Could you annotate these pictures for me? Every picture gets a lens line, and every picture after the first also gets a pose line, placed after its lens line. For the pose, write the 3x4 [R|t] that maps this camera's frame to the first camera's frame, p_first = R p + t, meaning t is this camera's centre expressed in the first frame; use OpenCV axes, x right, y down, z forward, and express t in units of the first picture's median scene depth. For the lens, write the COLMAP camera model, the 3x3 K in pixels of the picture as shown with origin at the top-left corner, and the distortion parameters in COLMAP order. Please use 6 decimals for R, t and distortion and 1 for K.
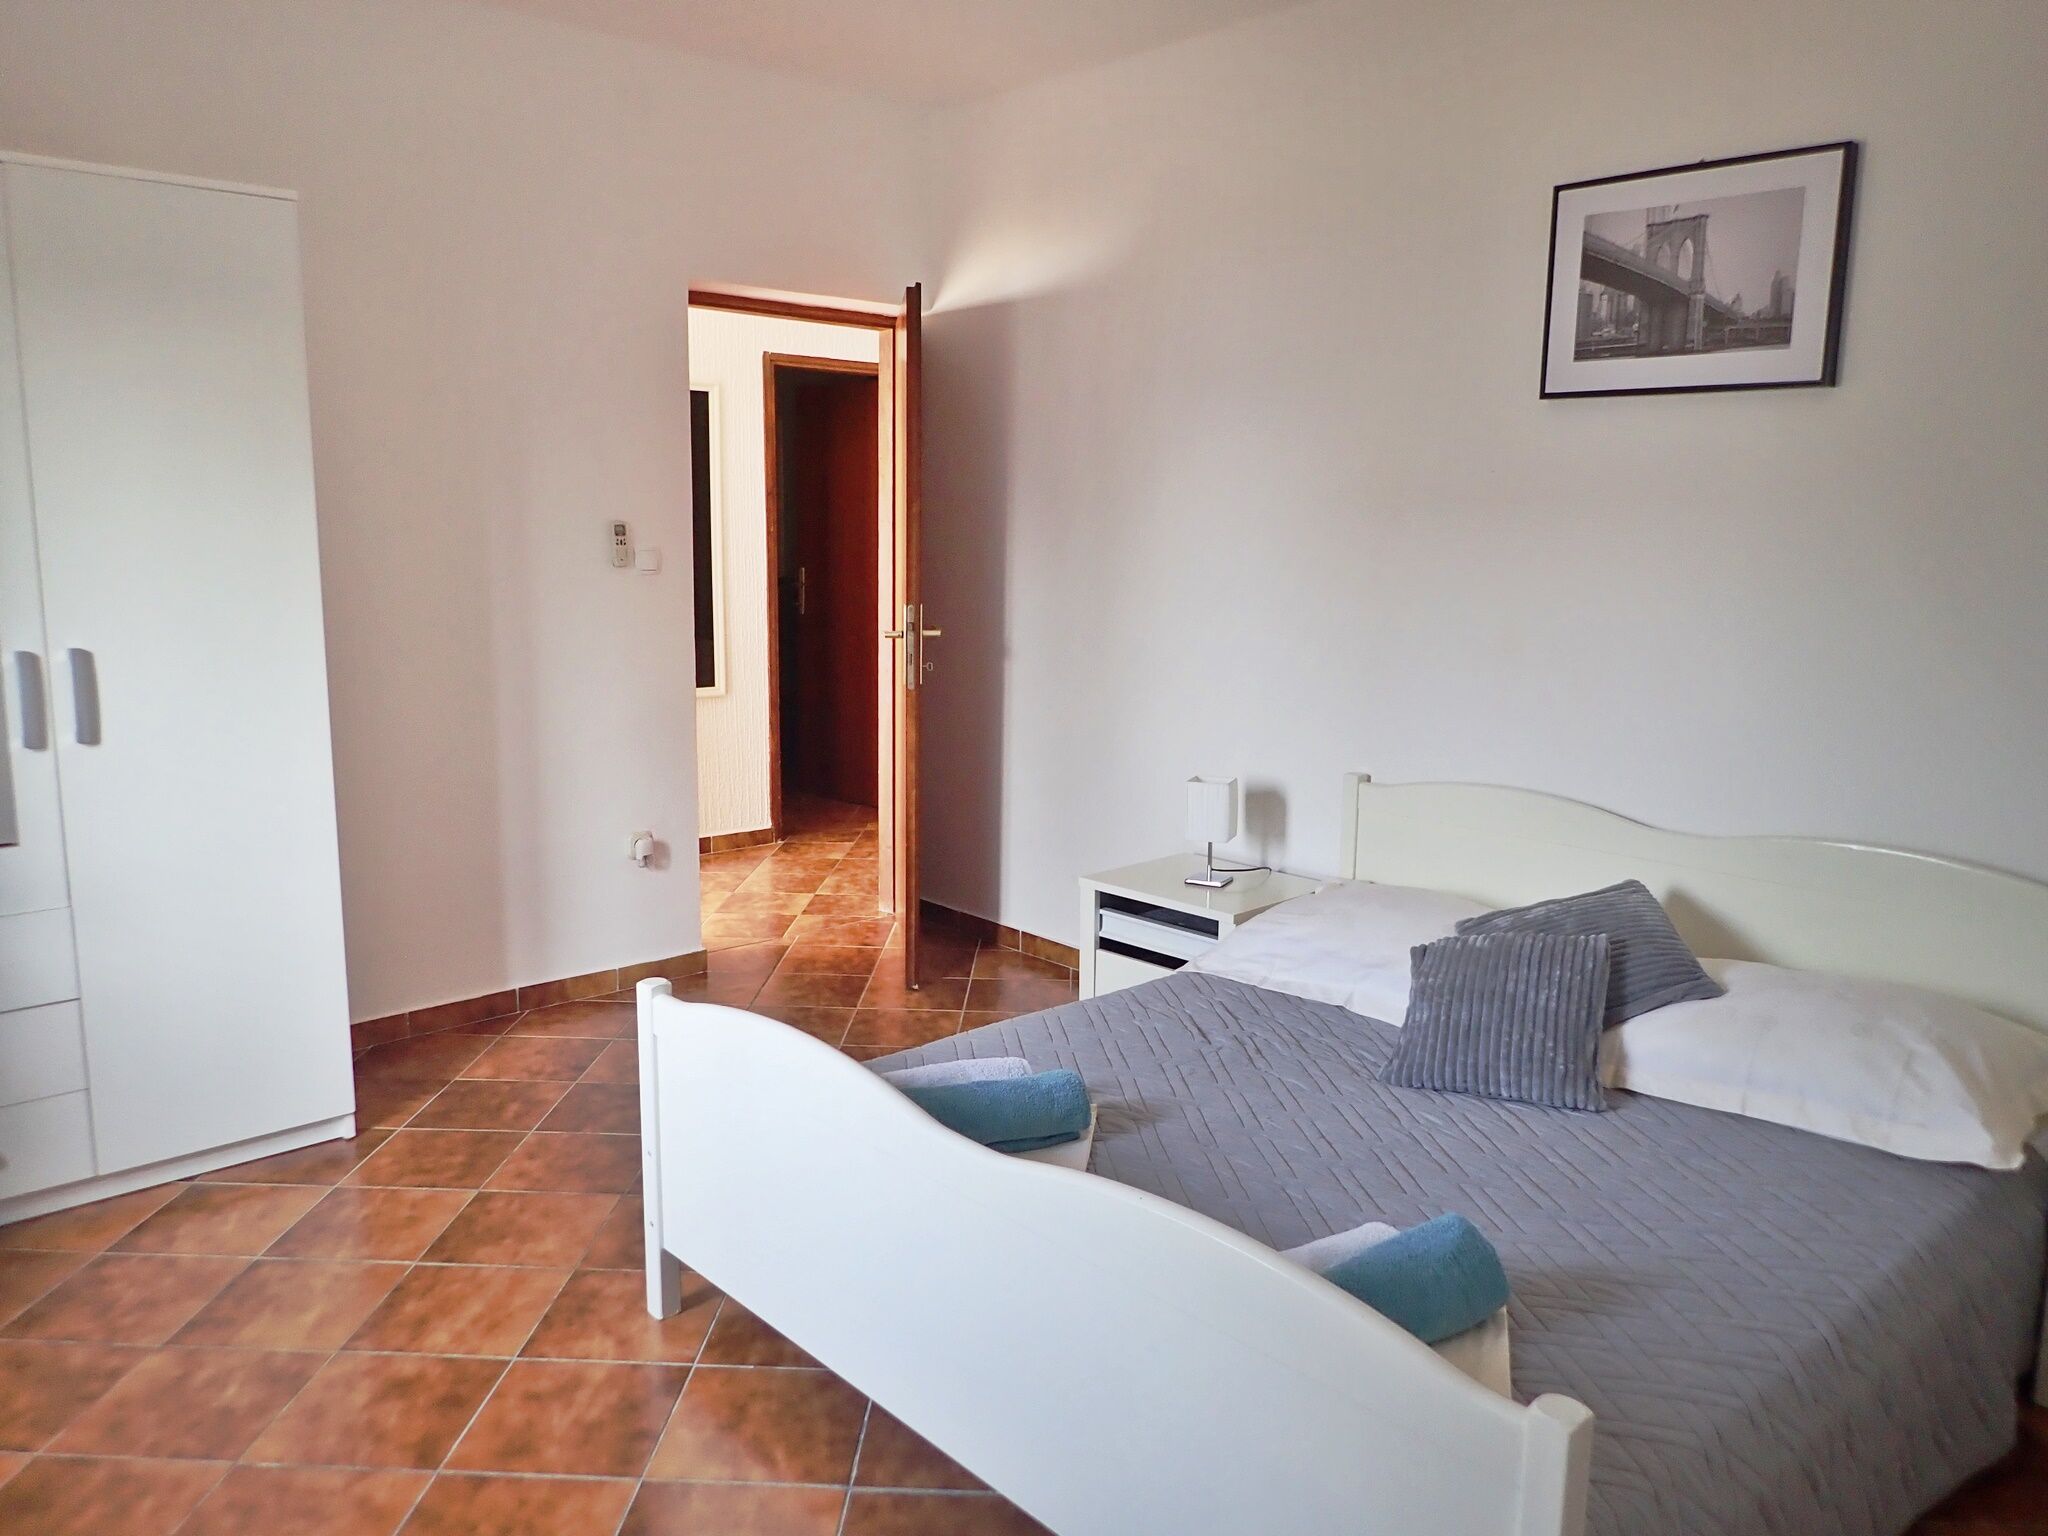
lens RADIAL K [[1531.2, 0, 1008.4], [0, 1531.2, 774.8], [0, 0, 1]] dist [-0.013138, 0.000817]
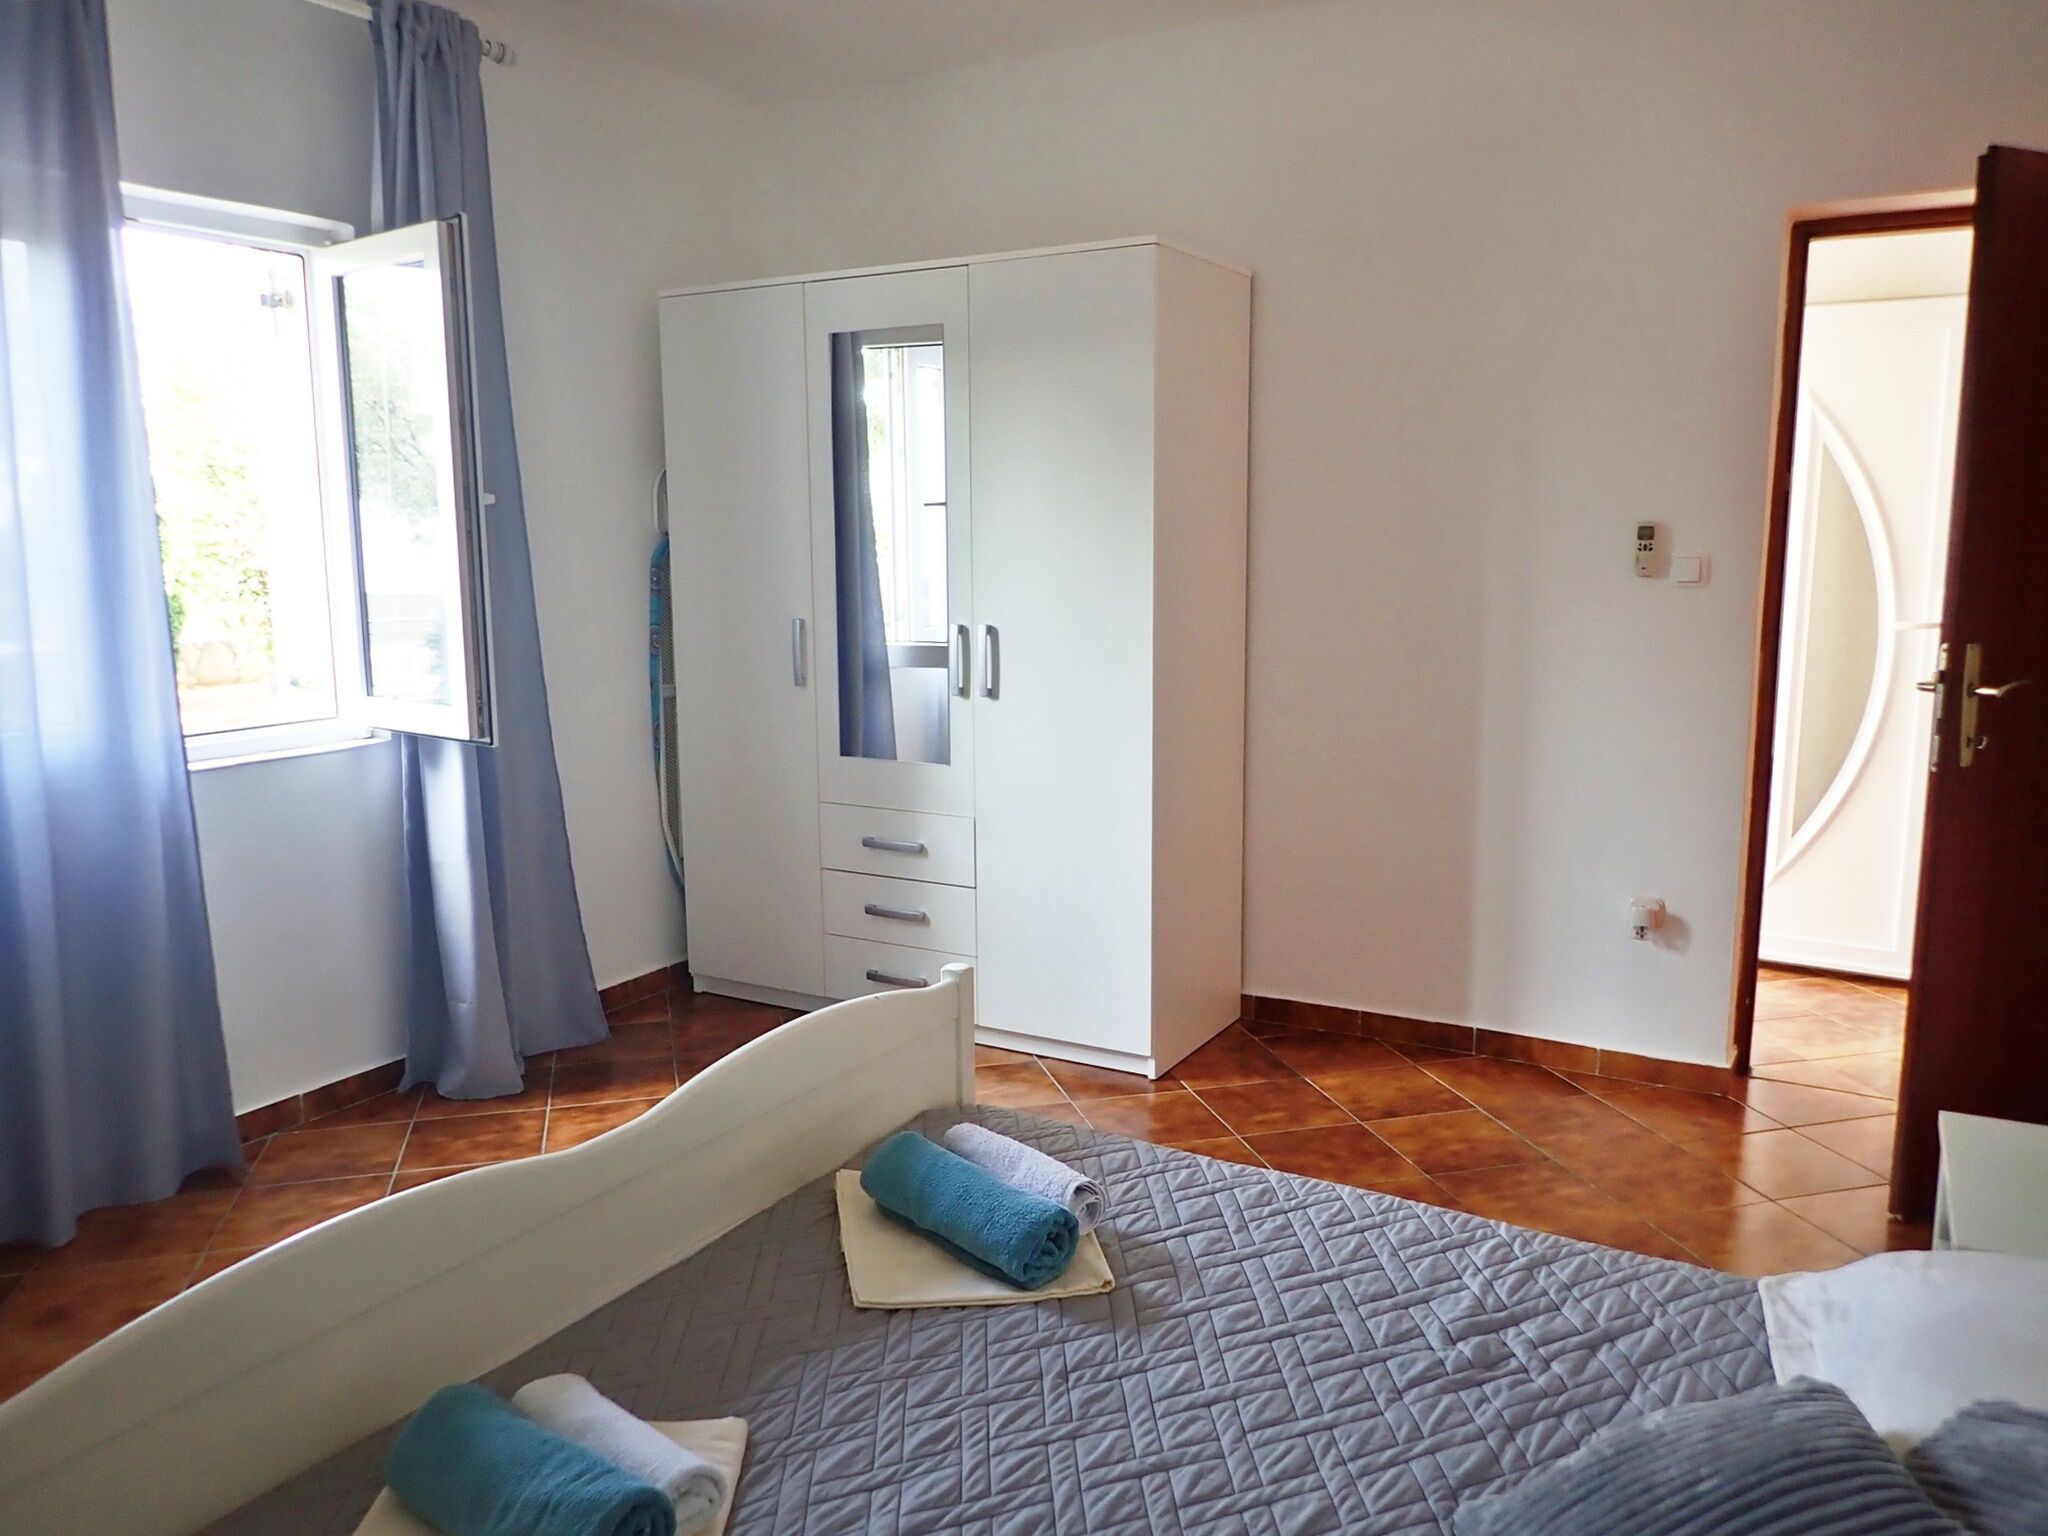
lens RADIAL K [[1531.2, 0, 1010.9], [0, 1531.2, 763.0], [0, 0, 1]] dist [-0.013138, 0.000817]
pose [[0.276476, 0.133627, -0.951685, 0.467429], [-0.149485, 0.984212, 0.094767, -0.064760], [0.949323, 0.116062, 0.292087, 0.449776]]
